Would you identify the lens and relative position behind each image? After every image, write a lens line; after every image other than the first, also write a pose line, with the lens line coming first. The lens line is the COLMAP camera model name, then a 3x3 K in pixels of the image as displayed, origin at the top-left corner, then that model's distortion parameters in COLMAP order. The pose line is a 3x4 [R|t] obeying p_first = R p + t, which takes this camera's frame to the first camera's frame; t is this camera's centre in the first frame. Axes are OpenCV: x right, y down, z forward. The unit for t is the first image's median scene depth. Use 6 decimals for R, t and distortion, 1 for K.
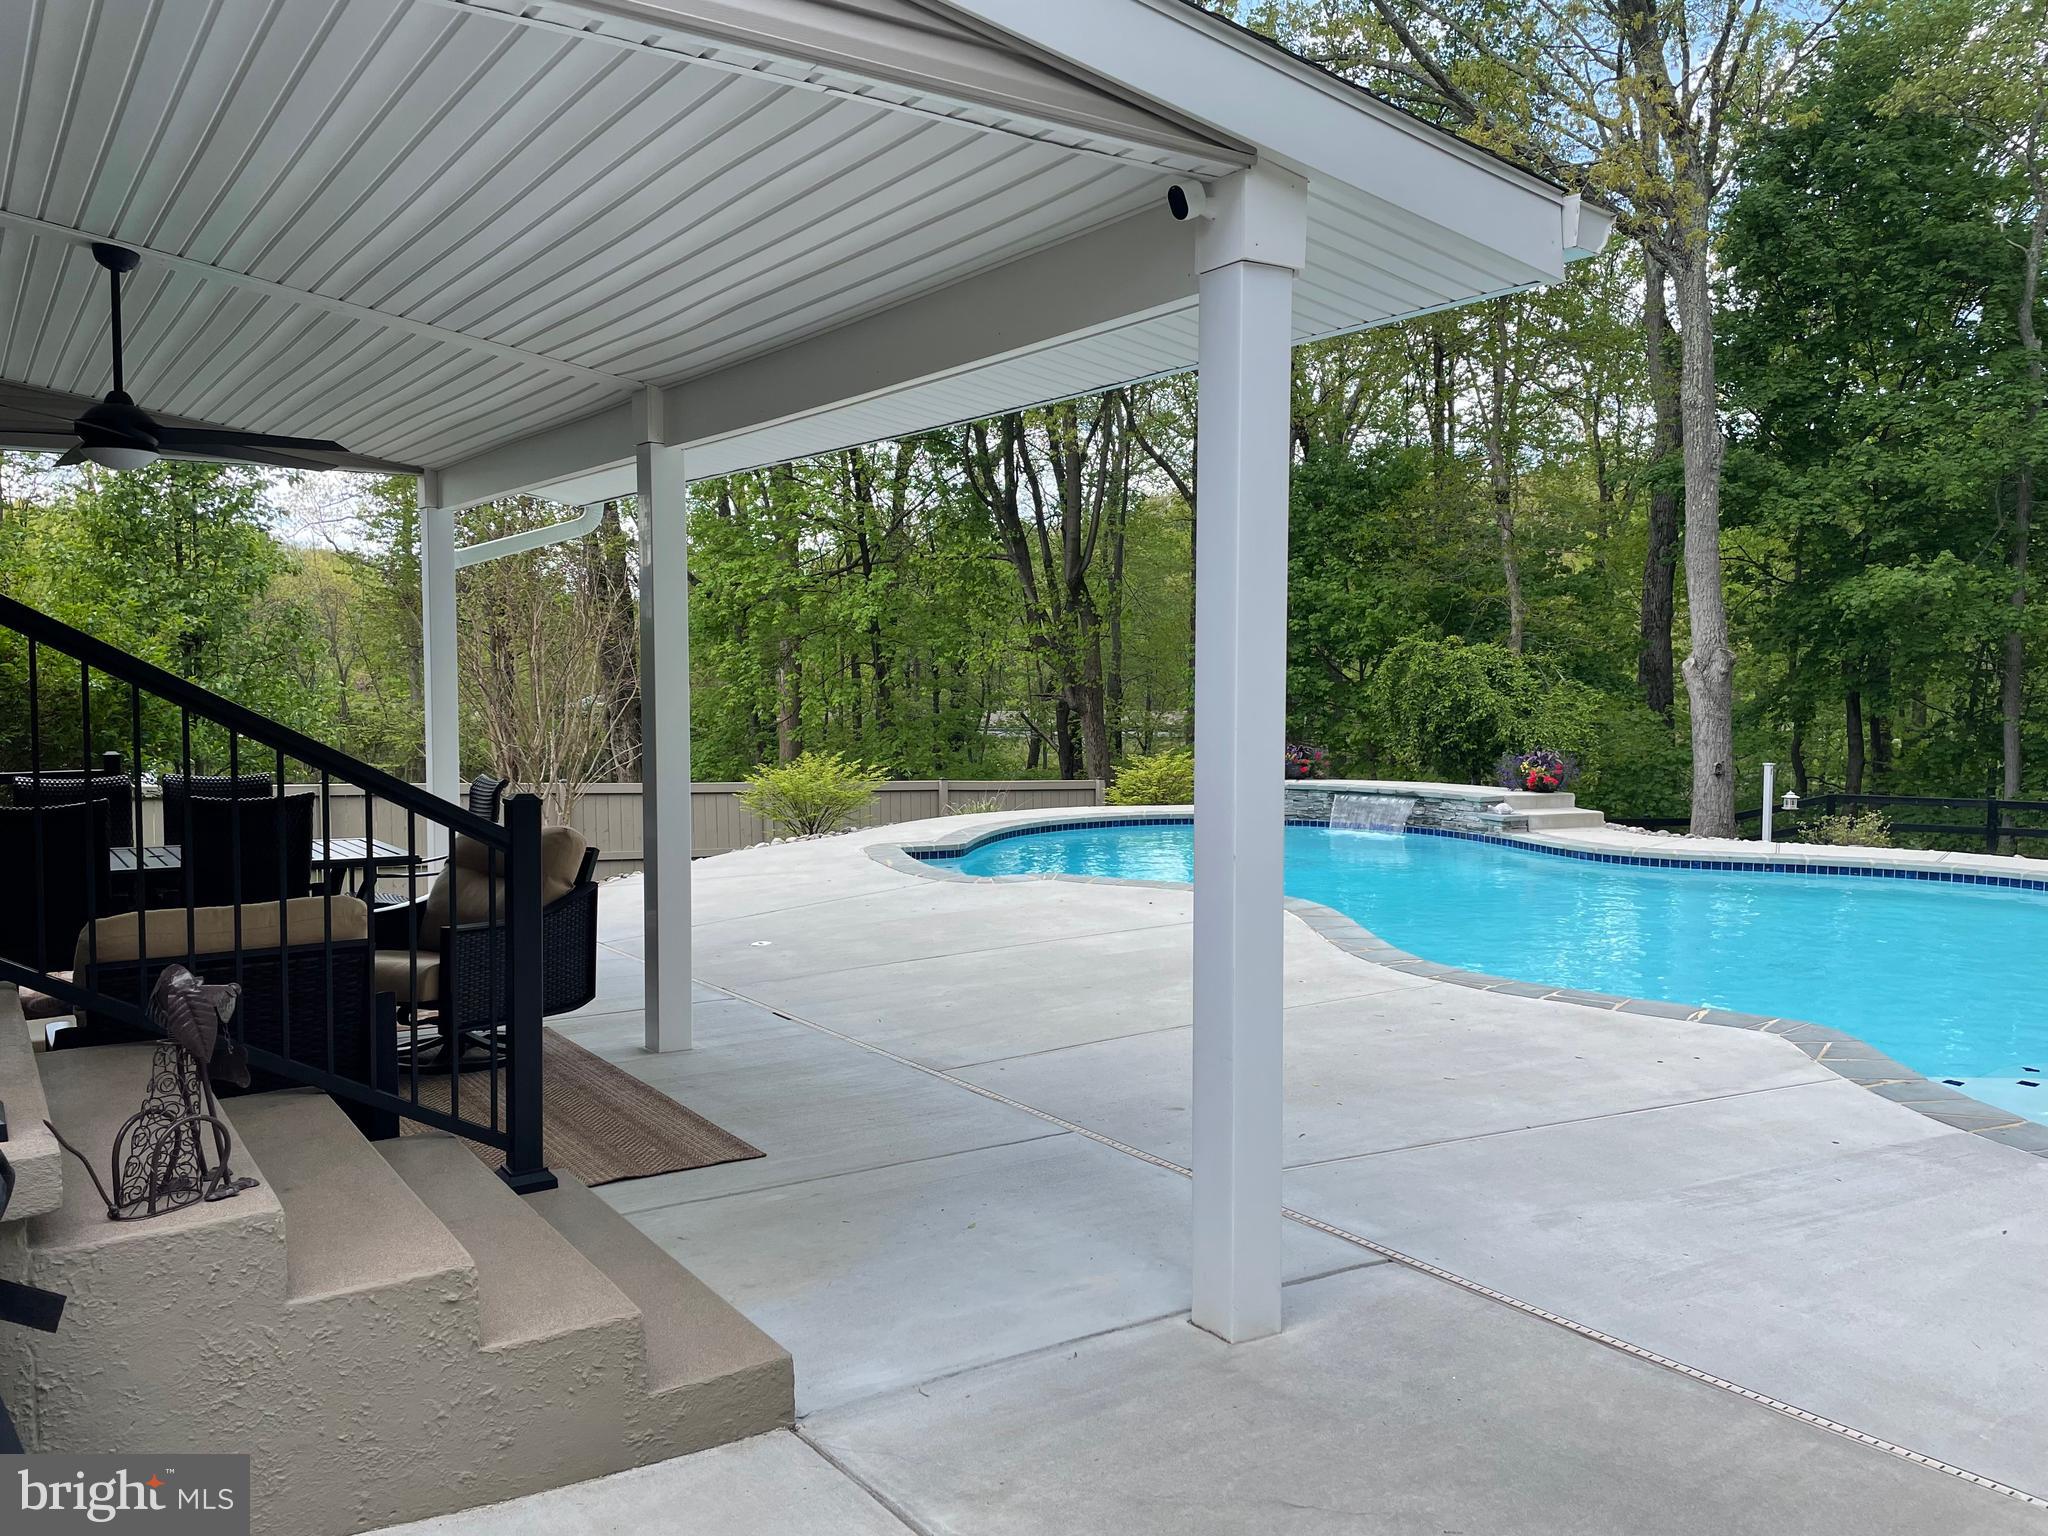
lens RADIAL K [[1534.1, 0, 1022.5], [0, 1534.1, 757.2], [0, 0, 1]] dist [0.083875, -0.112572]
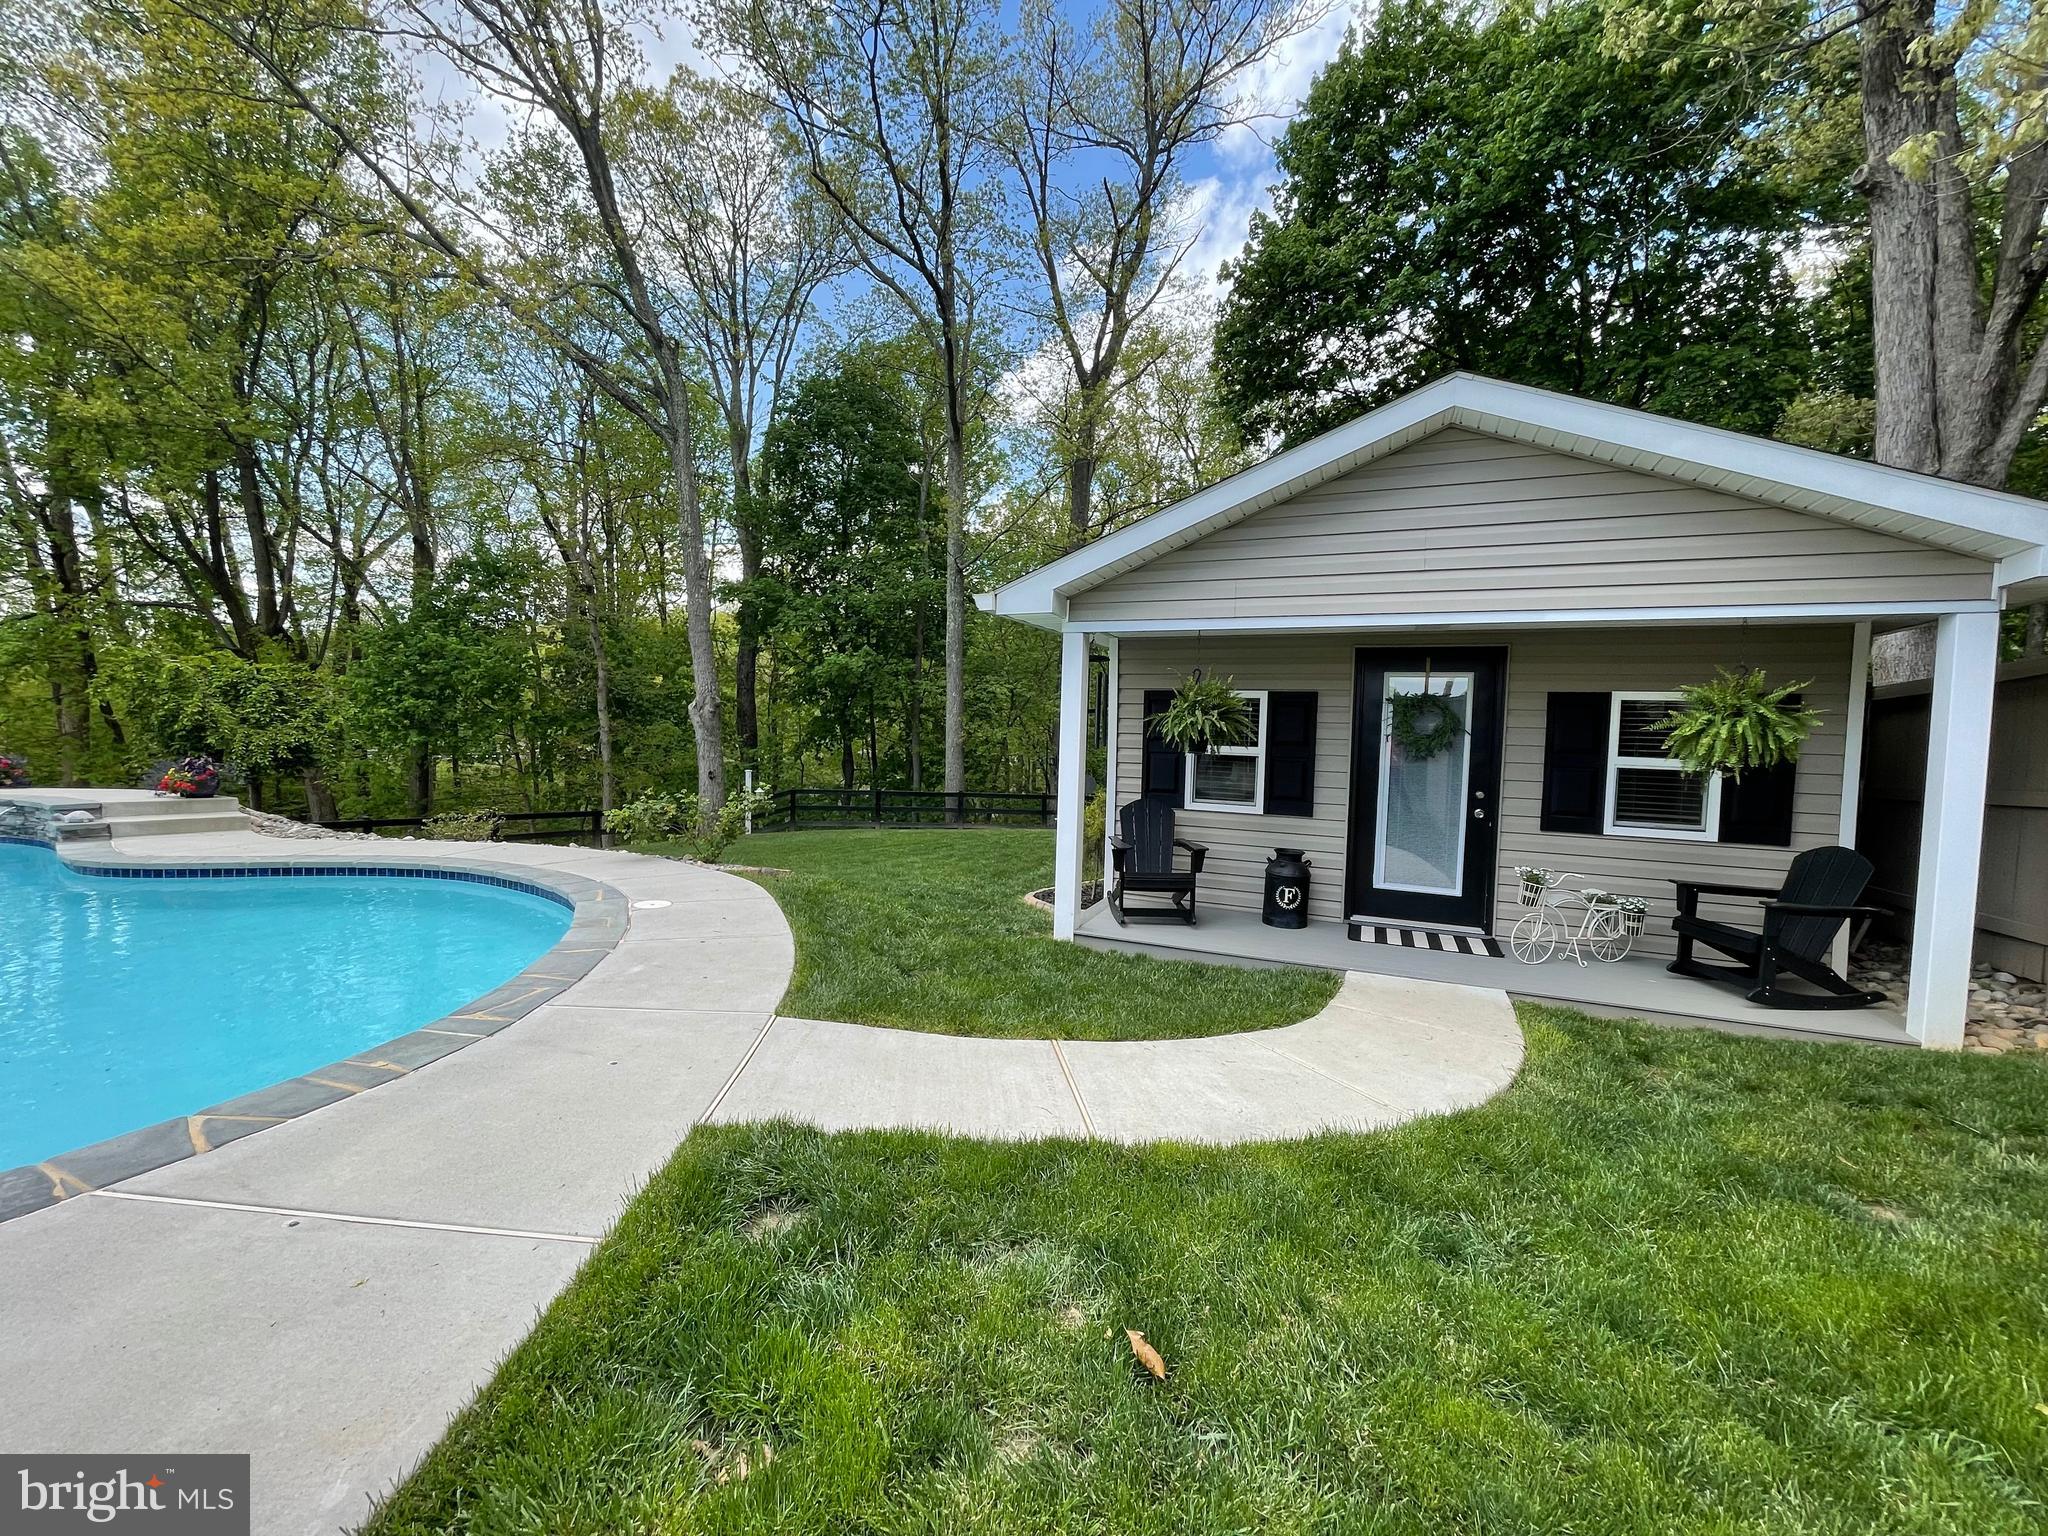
lens RADIAL K [[822.2, 0, 1019.9], [0, 822.2, 767.8], [0, 0, 1]] dist [-0.005778, 0.000057]
pose [[0.856608, -0.007812, 0.515909, 0.493145], [0.008734, 0.999962, 0.000639, 0.007505], [-0.515894, 0.003958, 0.856643, 0.243120]]
